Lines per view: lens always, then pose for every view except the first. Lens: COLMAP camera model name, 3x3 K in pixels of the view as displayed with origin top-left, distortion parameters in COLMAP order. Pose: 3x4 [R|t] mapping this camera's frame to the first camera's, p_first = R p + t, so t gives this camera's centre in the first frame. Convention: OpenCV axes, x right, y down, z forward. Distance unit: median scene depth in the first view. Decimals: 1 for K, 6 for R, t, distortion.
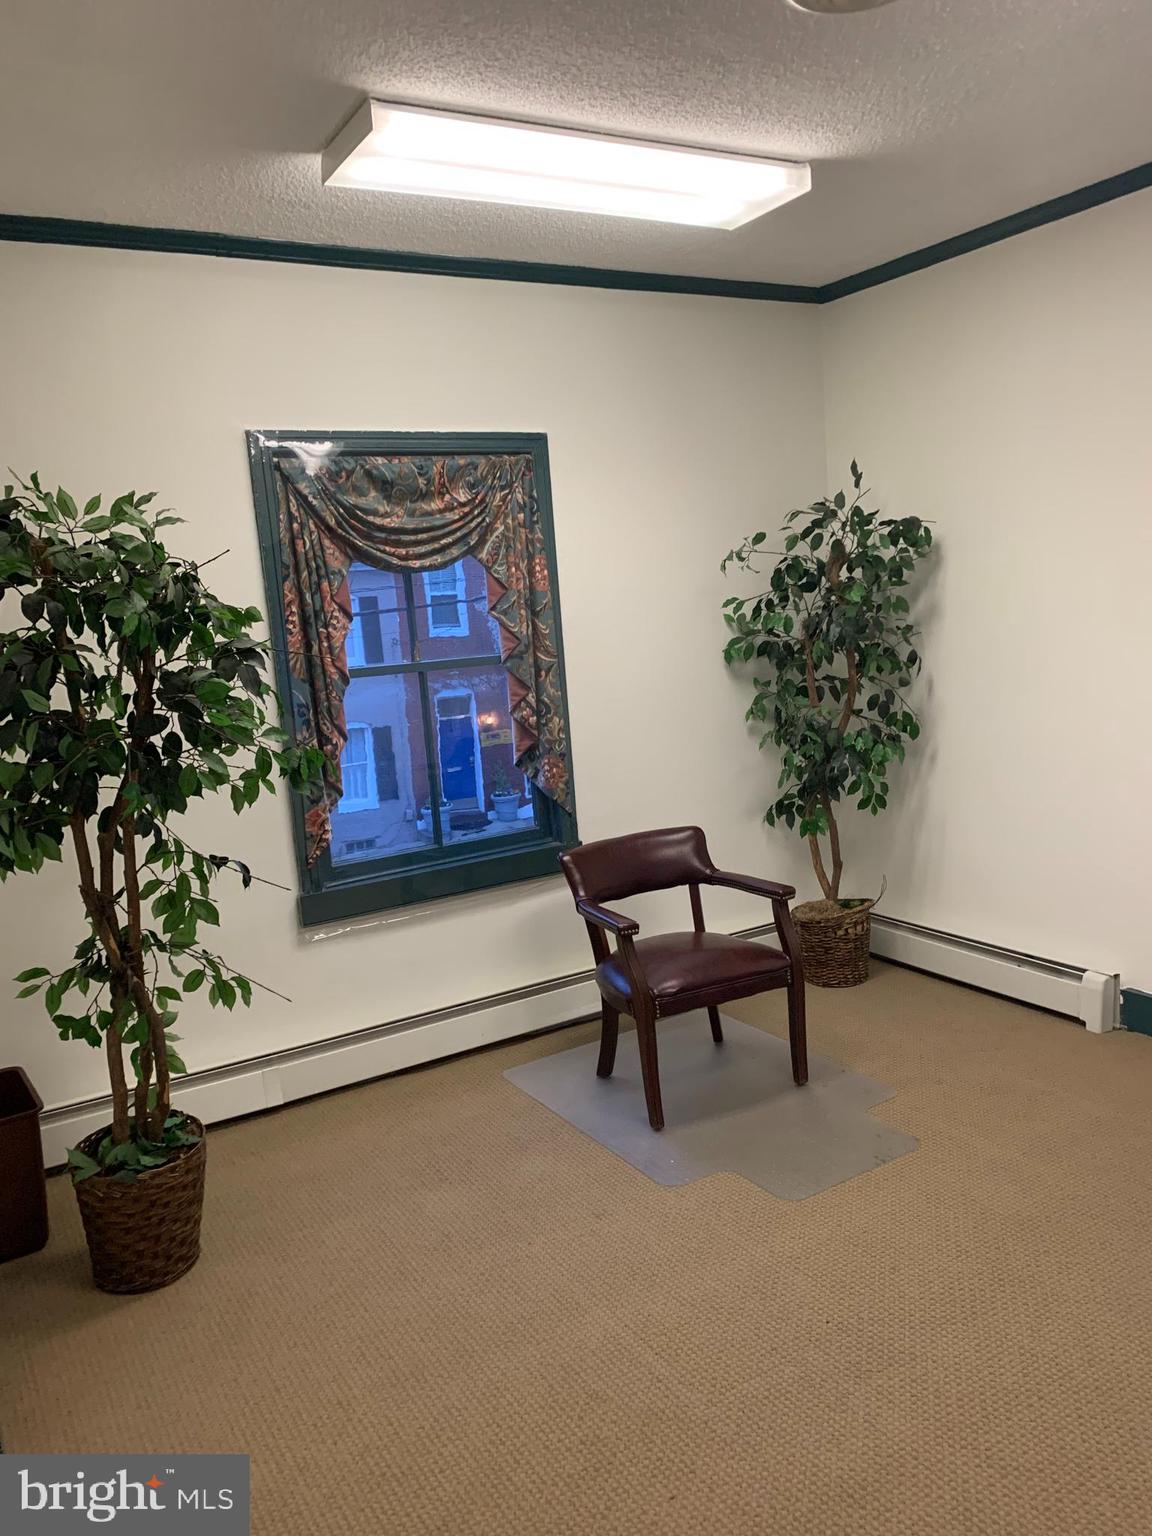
lens RADIAL K [[1162.8, 0, 576.0], [0, 1162.8, 768.0], [0, 0, 1]] dist [0.097240, -0.244975]
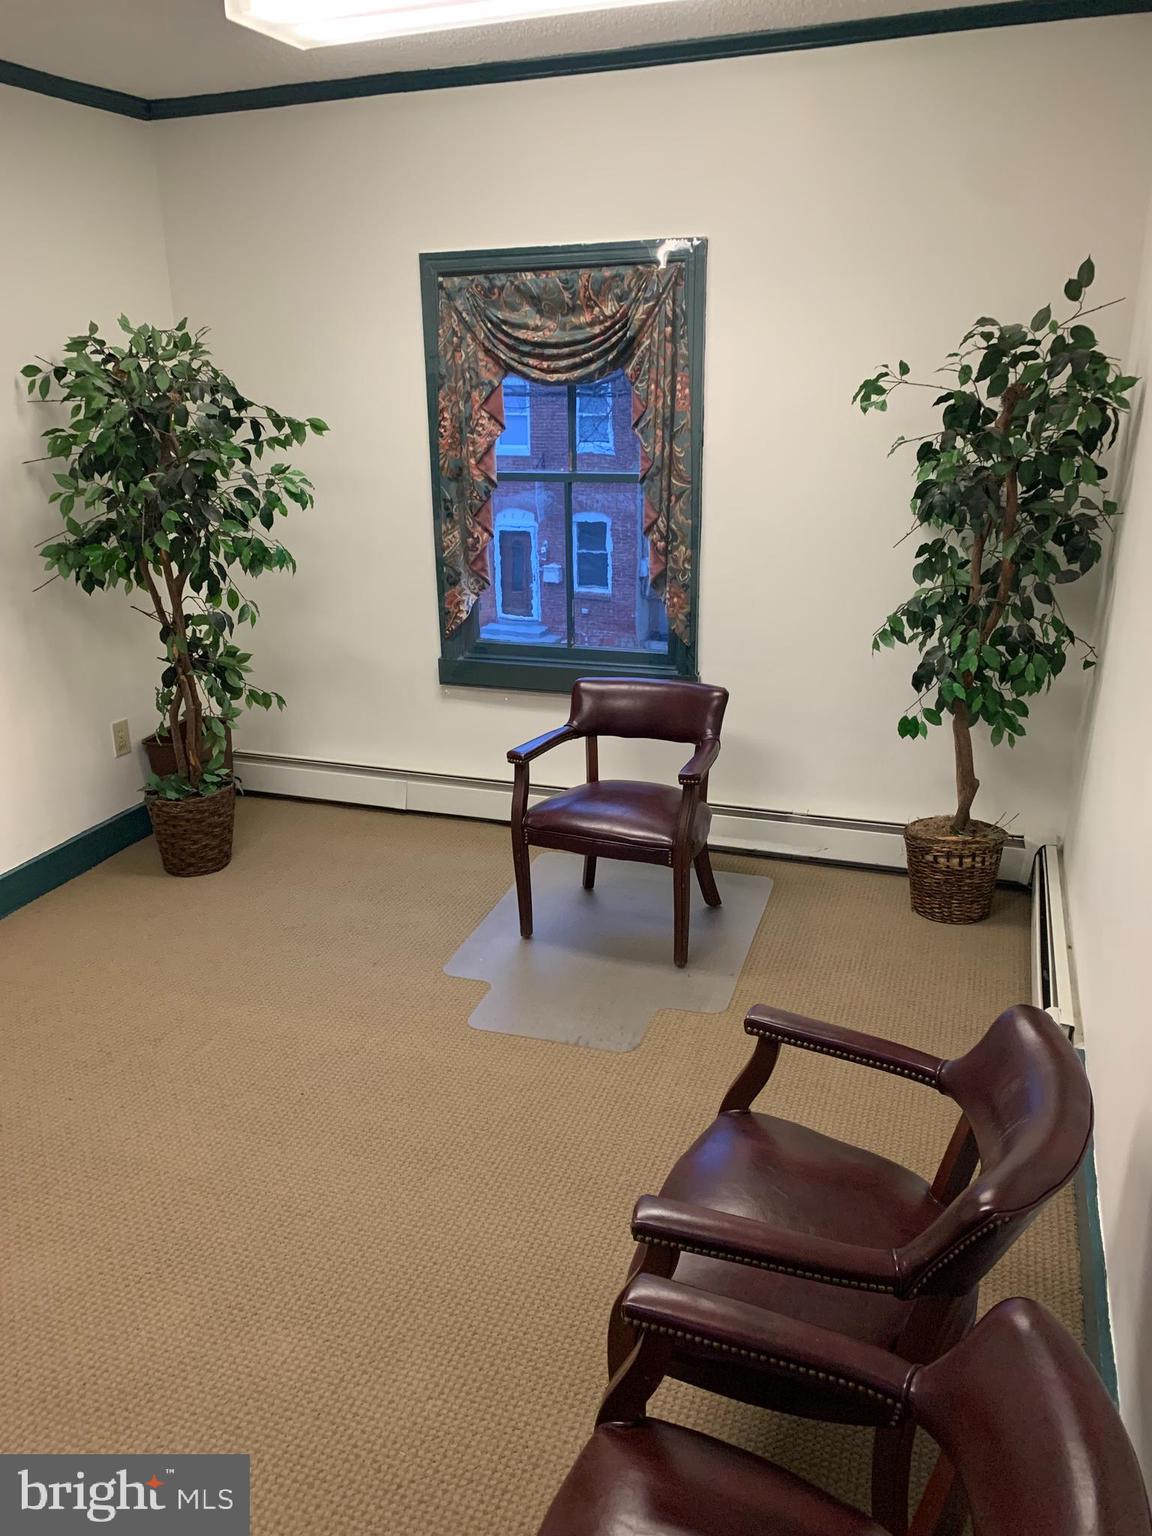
lens RADIAL K [[1162.8, 0, 576.0], [0, 1162.8, 768.0], [0, 0, 1]] dist [0.097240, -0.244975]
pose [[0.630362, 0.295295, -0.717944, 0.726417], [-0.144961, 0.953335, 0.264836, -0.119145], [0.762646, -0.062868, 0.643753, 0.302210]]
